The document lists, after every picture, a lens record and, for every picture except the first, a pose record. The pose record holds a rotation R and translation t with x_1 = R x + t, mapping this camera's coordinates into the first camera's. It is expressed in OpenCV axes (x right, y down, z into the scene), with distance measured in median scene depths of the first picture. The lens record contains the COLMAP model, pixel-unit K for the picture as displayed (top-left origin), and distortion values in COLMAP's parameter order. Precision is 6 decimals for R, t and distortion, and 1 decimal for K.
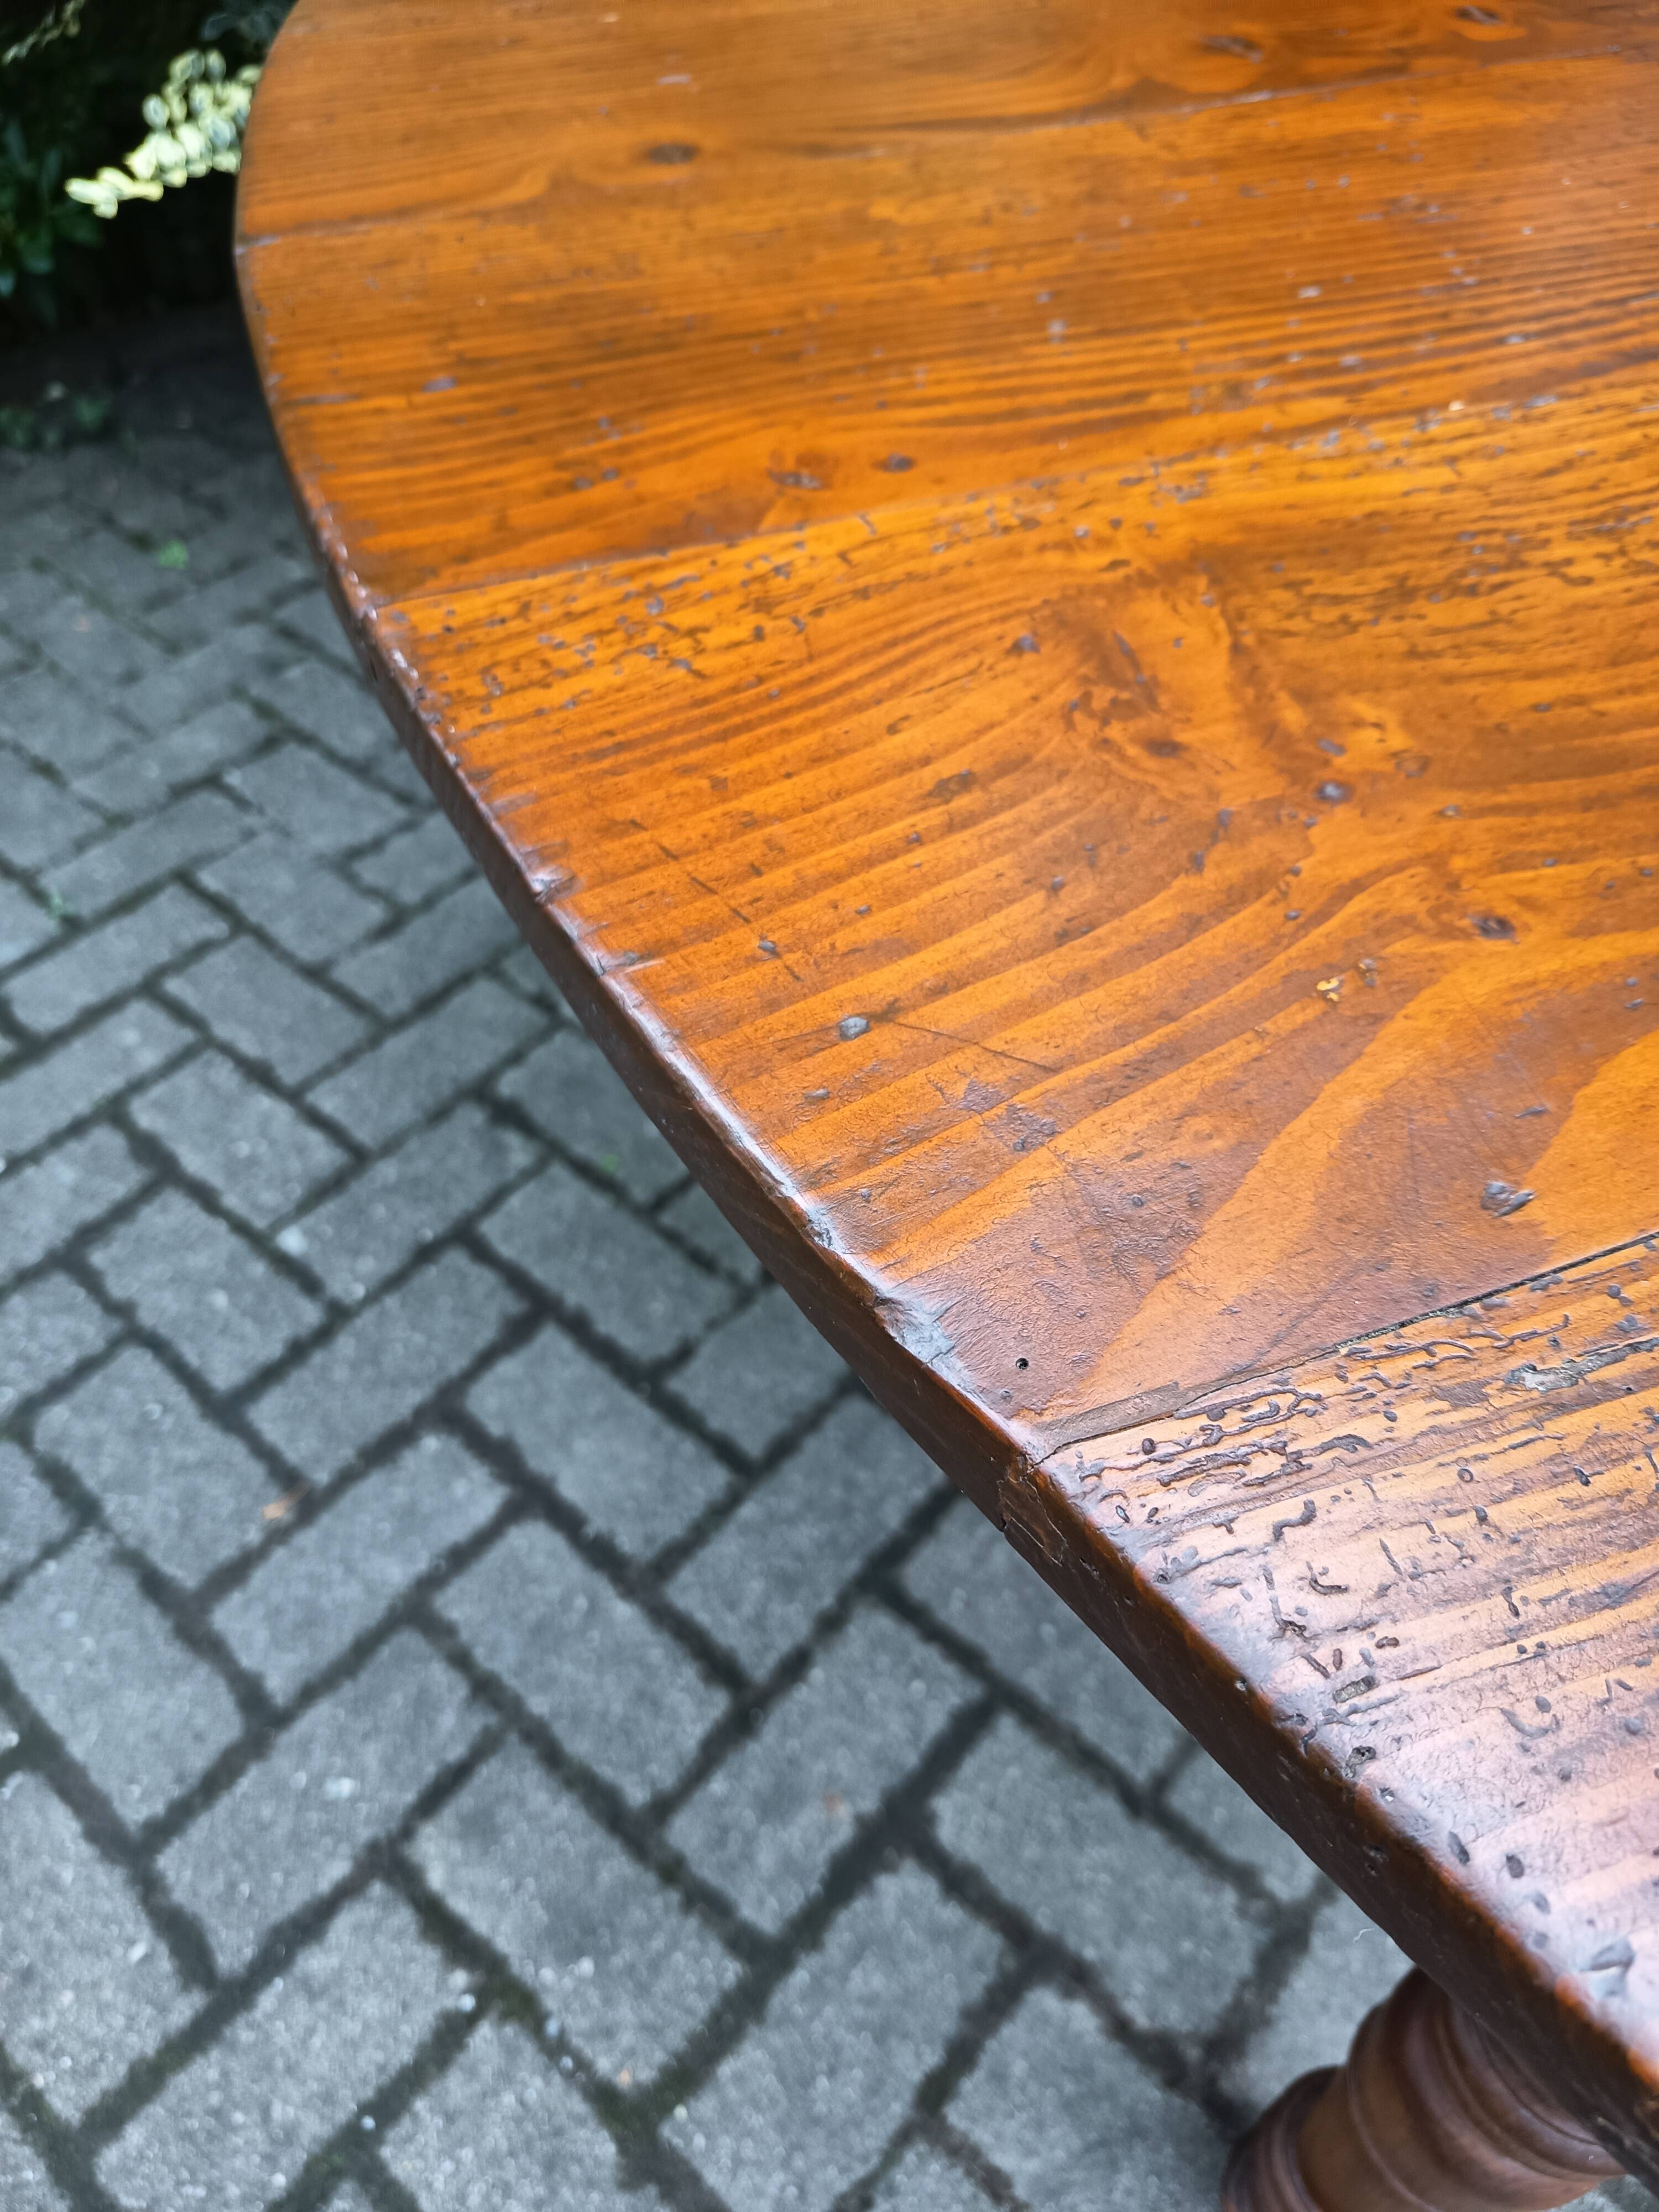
lens RADIAL K [[1596.0, 0, 824.3], [0, 1596.0, 1128.7], [0, 0, 1]] dist [0.017145, -0.053568]
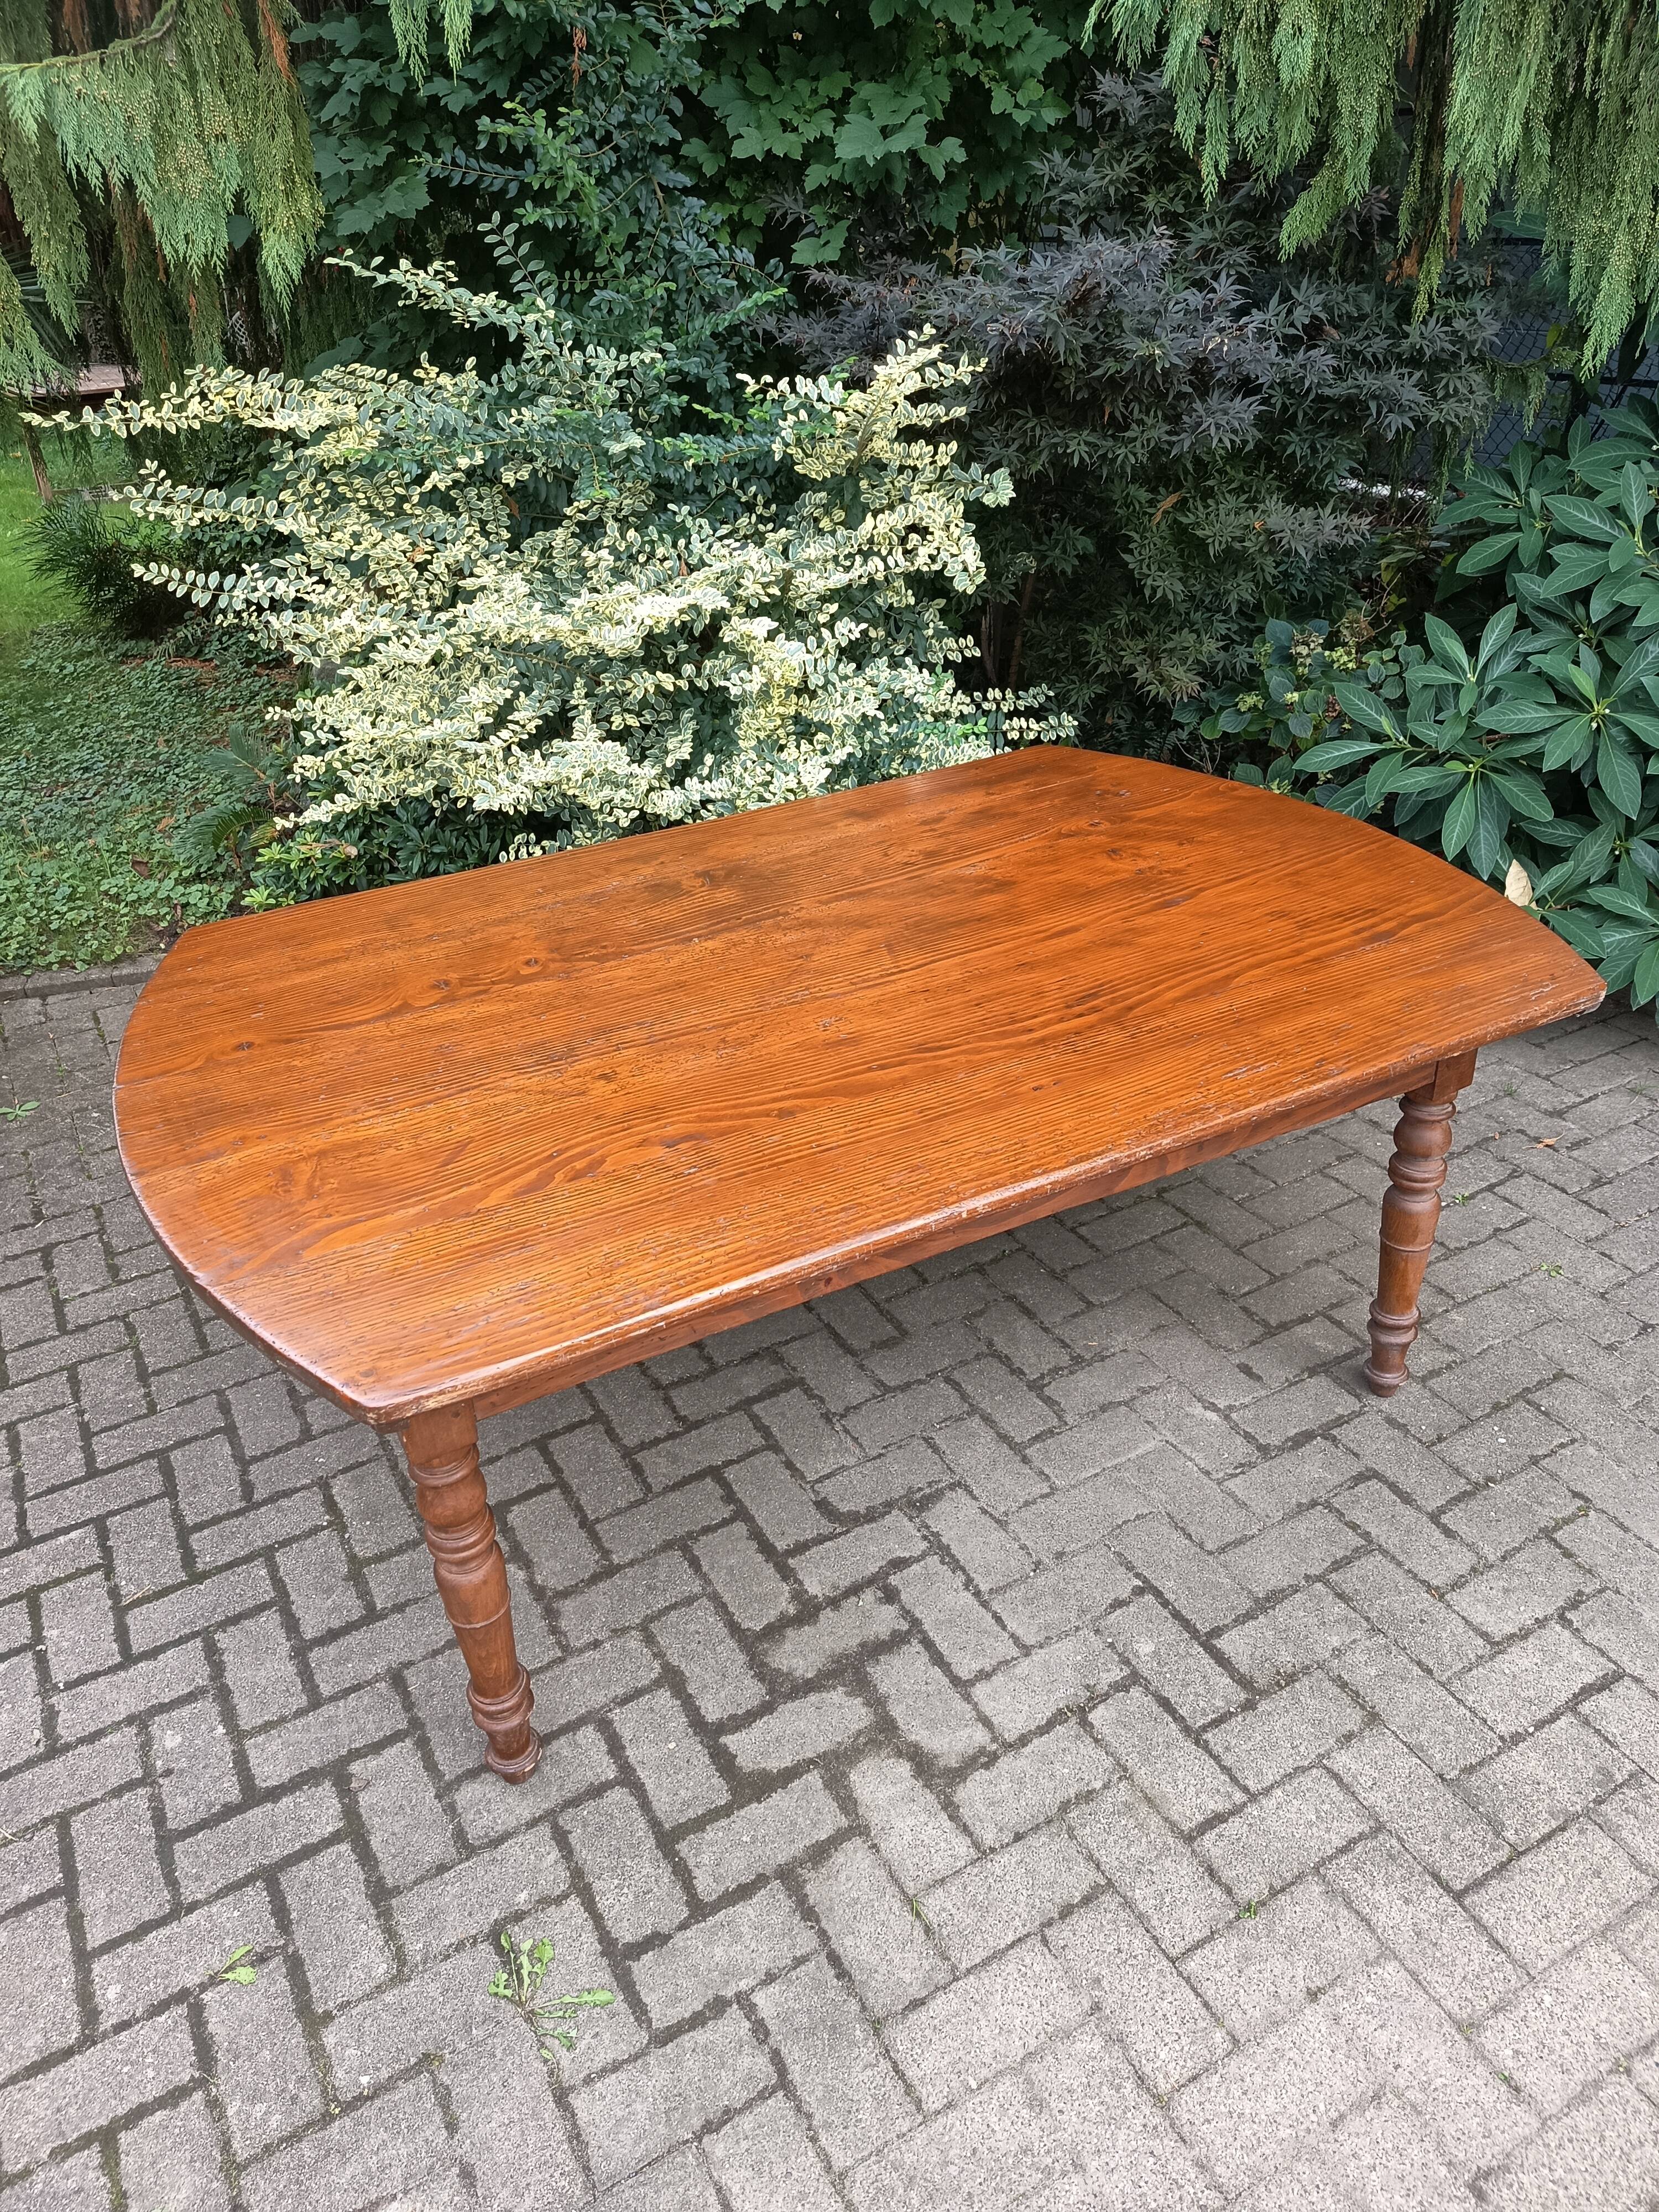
lens RADIAL K [[1599.5, 0, 825.4], [0, 1599.5, 1087.2], [0, 0, 1]] dist [0.034913, -0.051290]
pose [[0.940650, 0.133841, -0.311872, 1.125768], [-0.227993, 0.929913, -0.288584, 0.378977], [0.251390, 0.342561, 0.905237, -1.285683]]
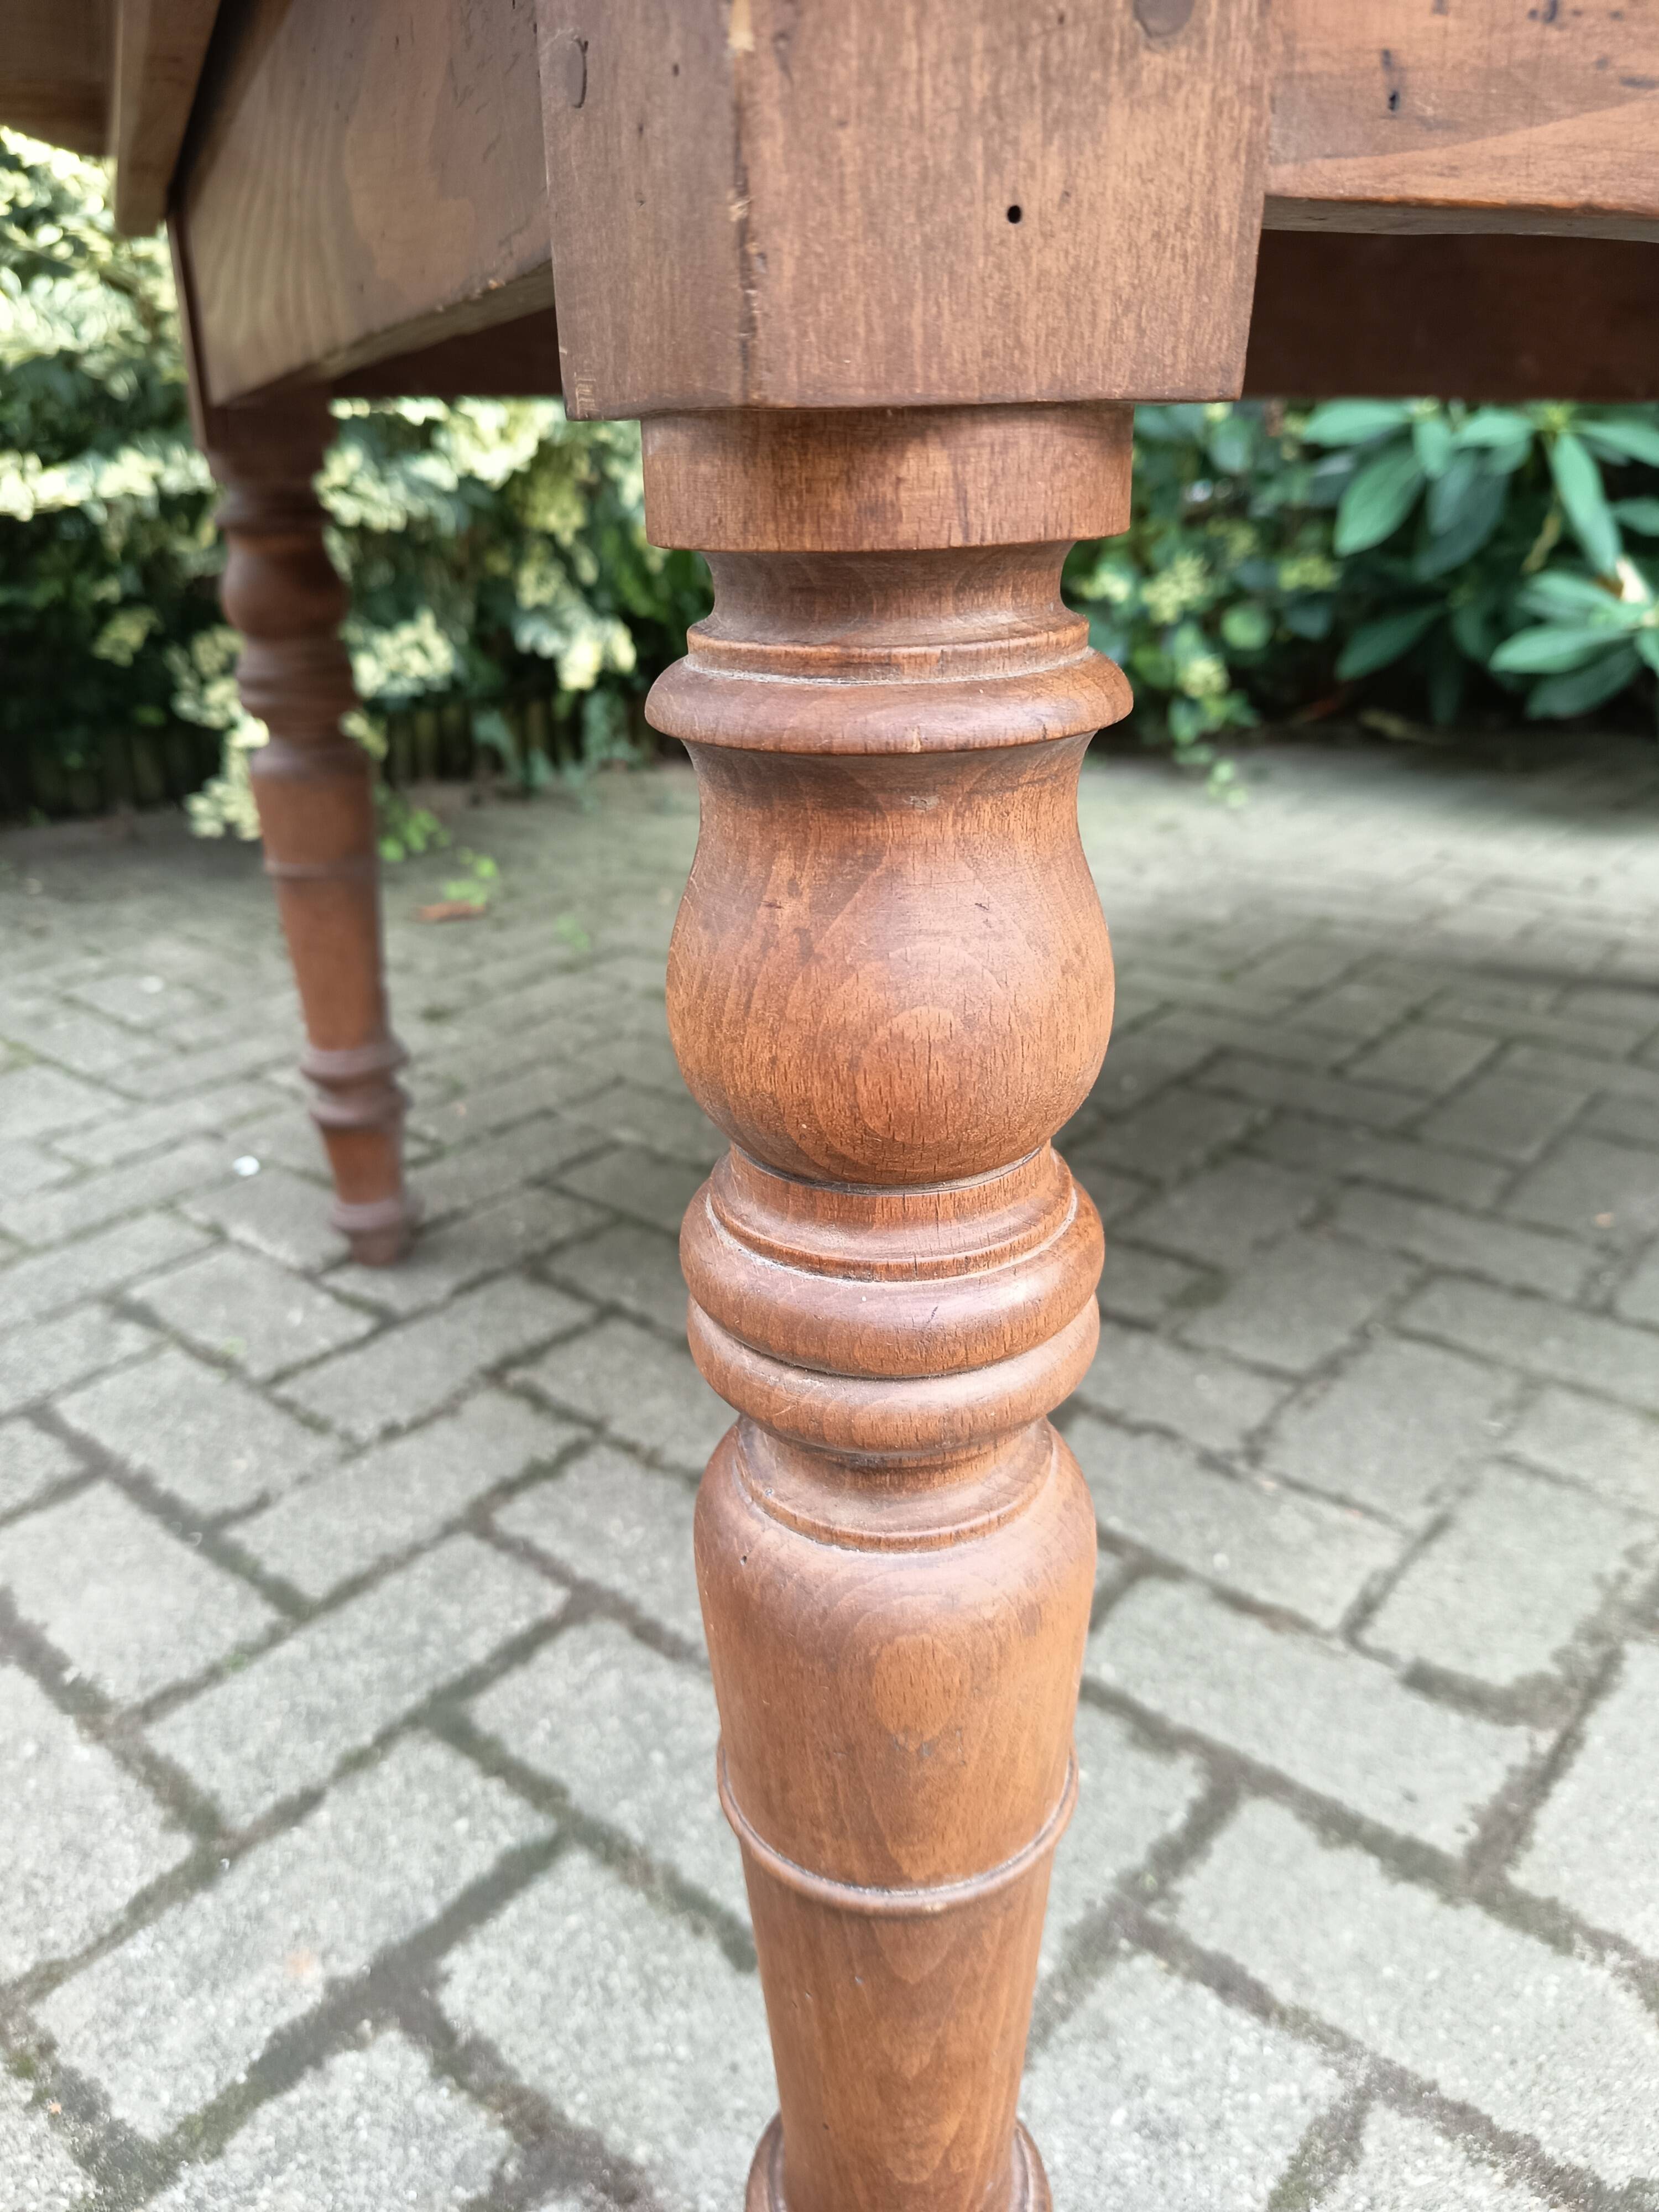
lens RADIAL K [[1643.0, 0, 828.6], [0, 1643.0, 1104.7], [0, 0, 1]] dist [-0.018268, -0.007430]
pose [[0.999636, -0.014552, 0.022719, 0.197985], [0.023296, 0.890311, -0.454757, 0.375204], [-0.013610, 0.455121, 0.890326, 0.193847]]
